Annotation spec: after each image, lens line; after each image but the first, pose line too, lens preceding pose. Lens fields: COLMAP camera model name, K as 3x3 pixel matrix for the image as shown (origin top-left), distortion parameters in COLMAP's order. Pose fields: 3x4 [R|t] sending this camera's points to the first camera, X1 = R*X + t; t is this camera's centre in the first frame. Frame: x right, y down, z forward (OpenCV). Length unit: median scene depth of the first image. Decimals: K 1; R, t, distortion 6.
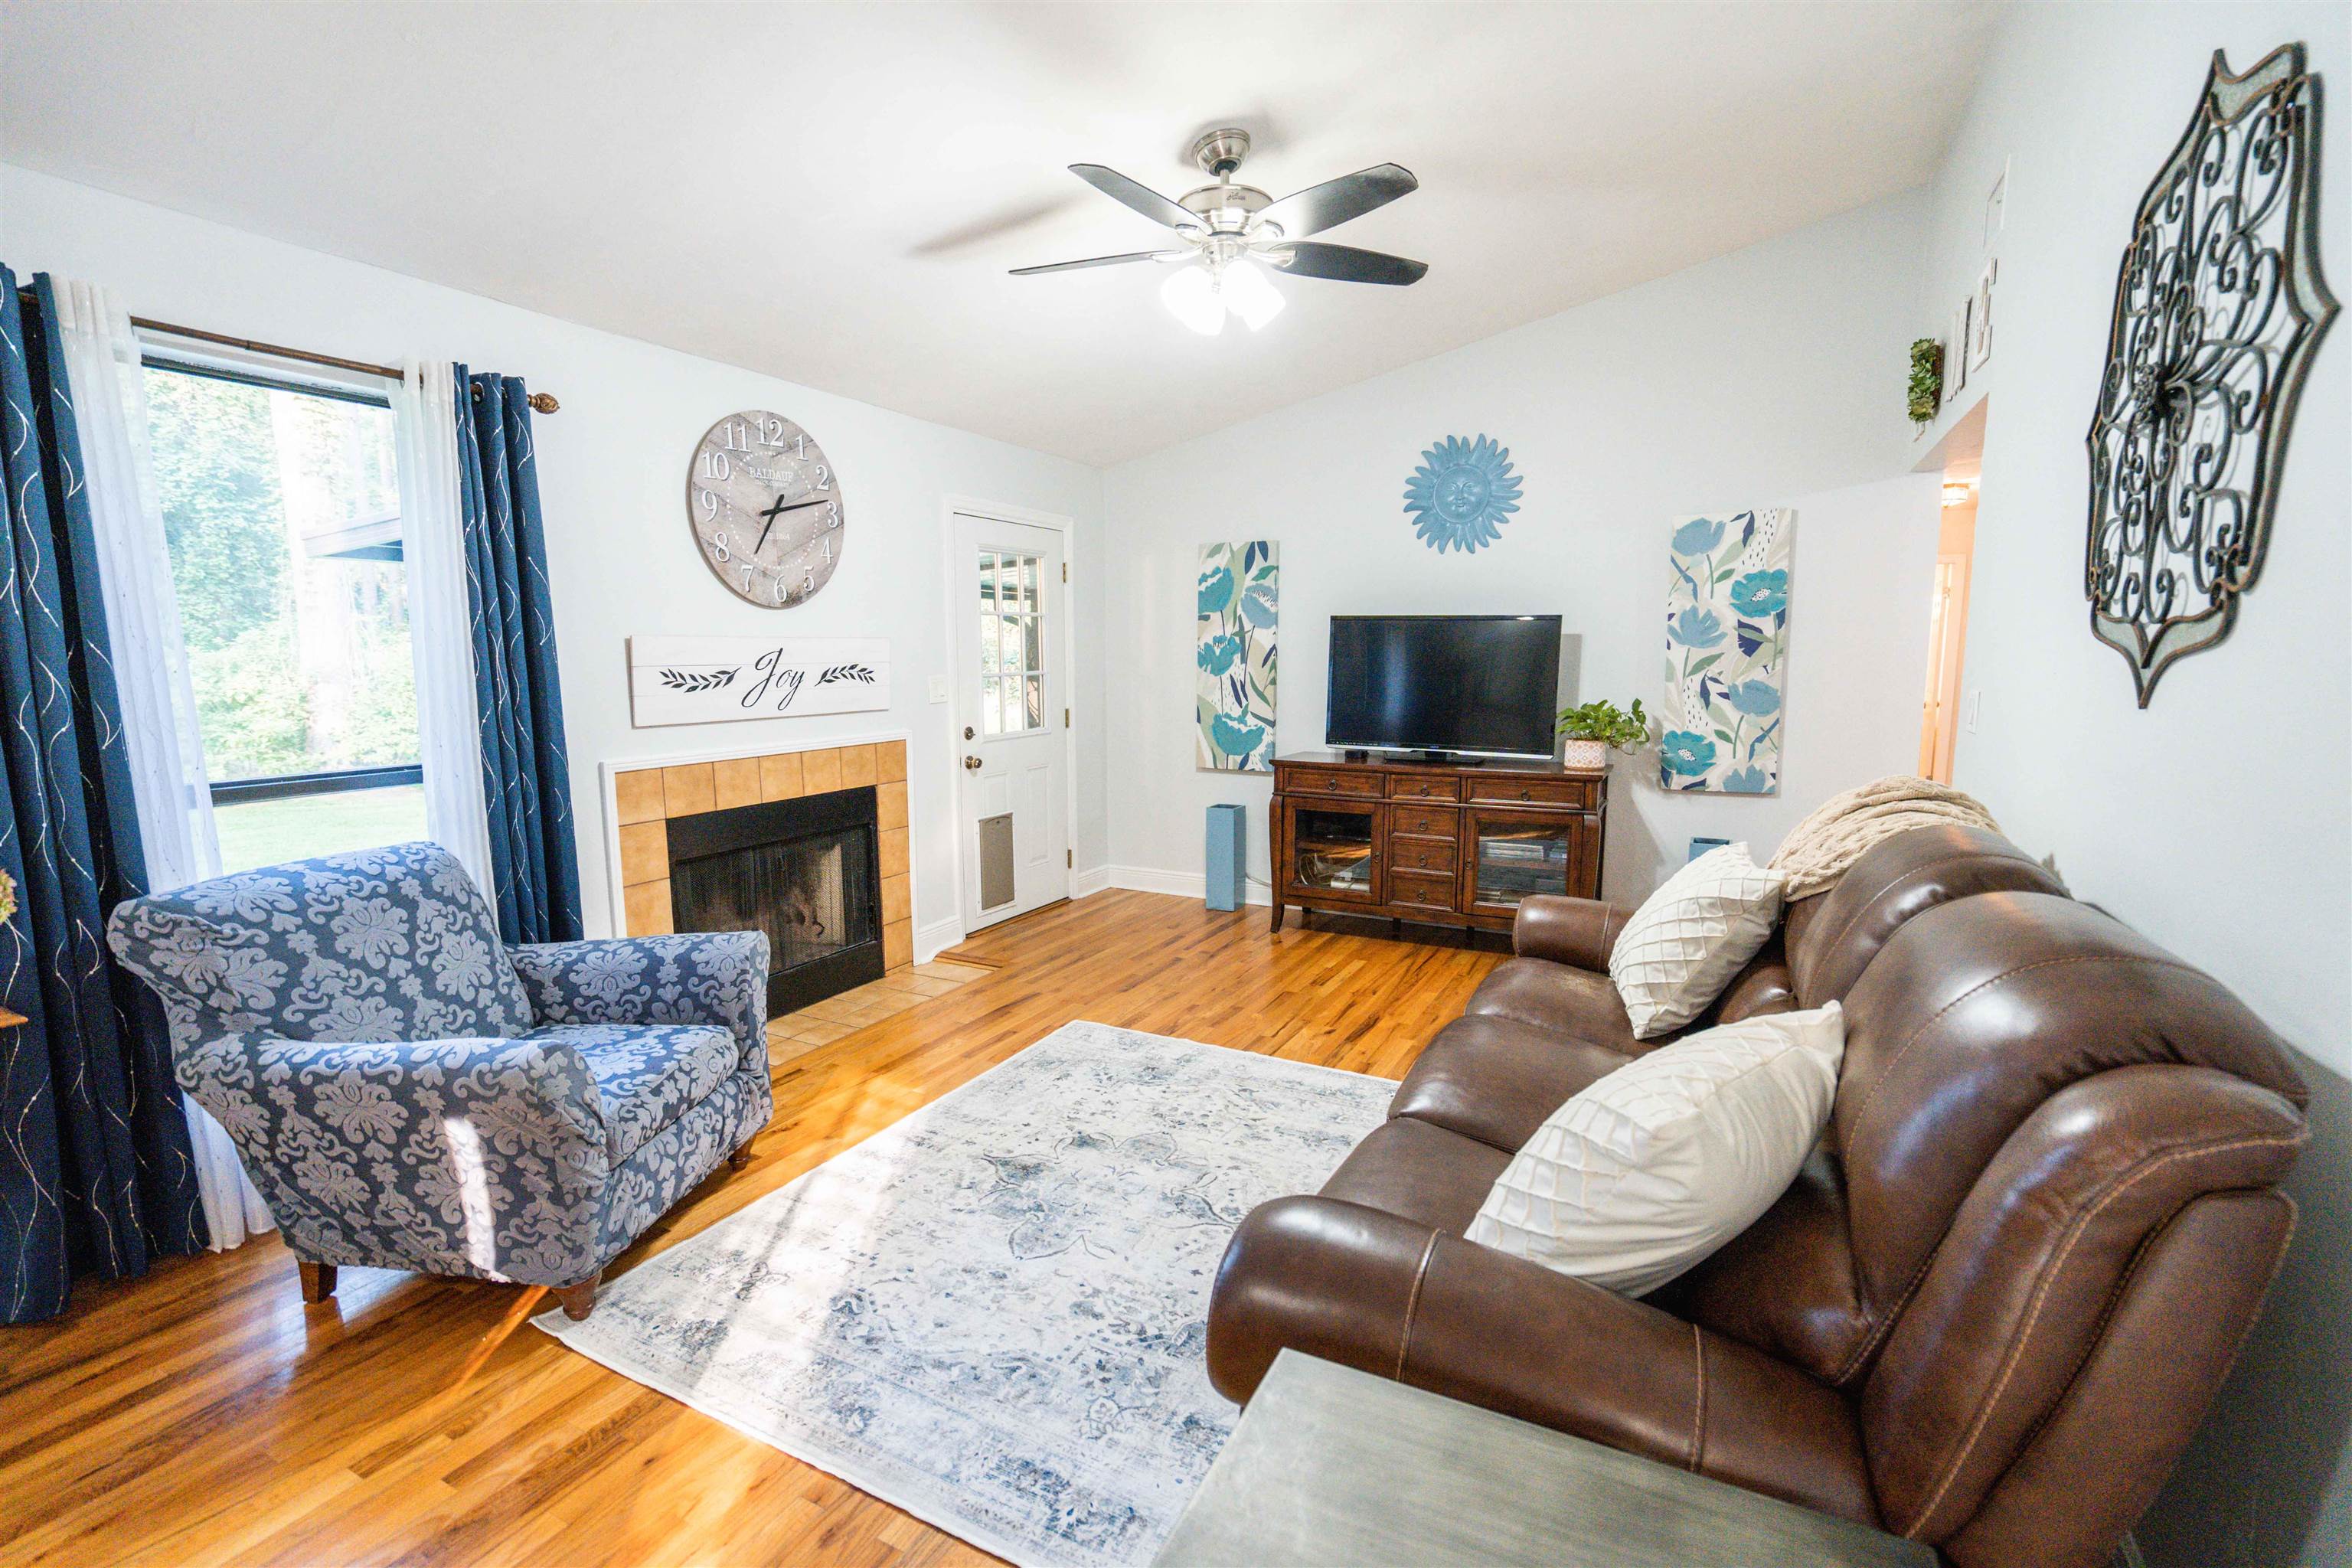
lens RADIAL K [[1051.9, 0, 1176.6], [0, 1051.9, 784.7], [0, 0, 1]] dist [-0.009819, 0.001592]
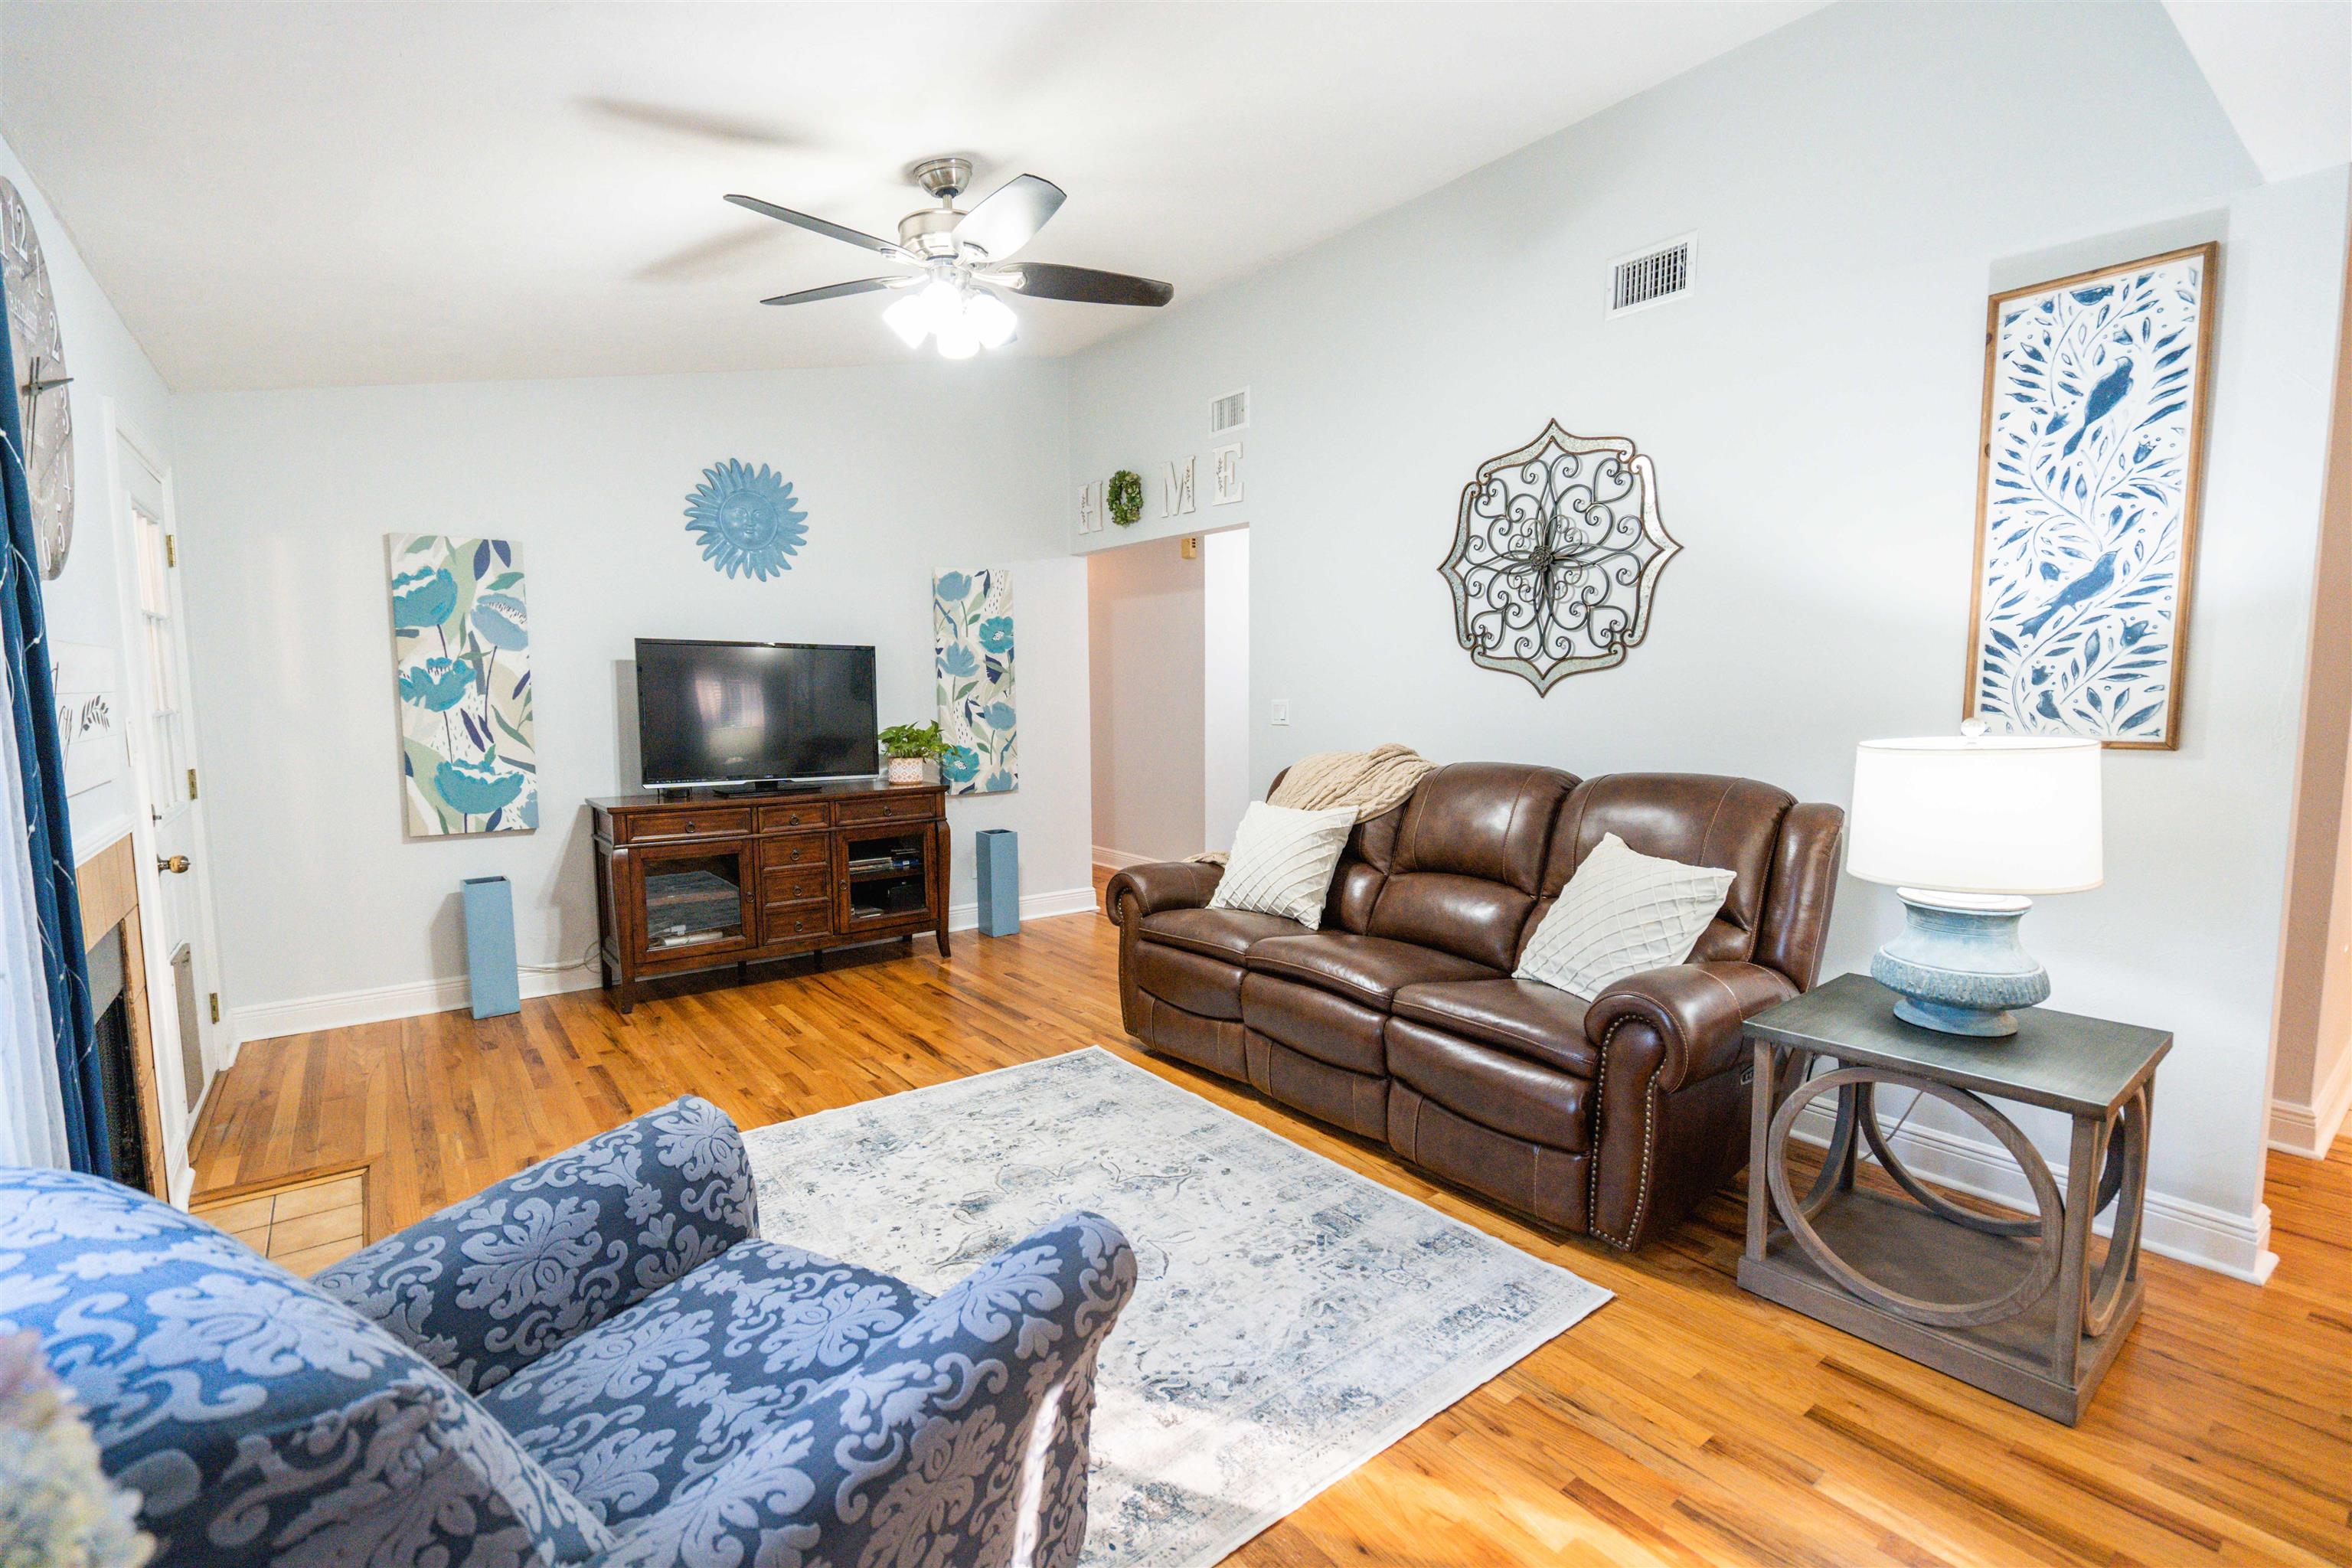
lens RADIAL K [[1051.9, 0, 1159.3], [0, 1051.9, 785.3], [0, 0, 1]] dist [-0.009819, 0.001592]
pose [[0.425171, -0.084872, 0.901125, -0.500301], [0.115264, 0.992565, 0.039100, -0.025281], [-0.897744, 0.087243, 0.431792, 0.264256]]
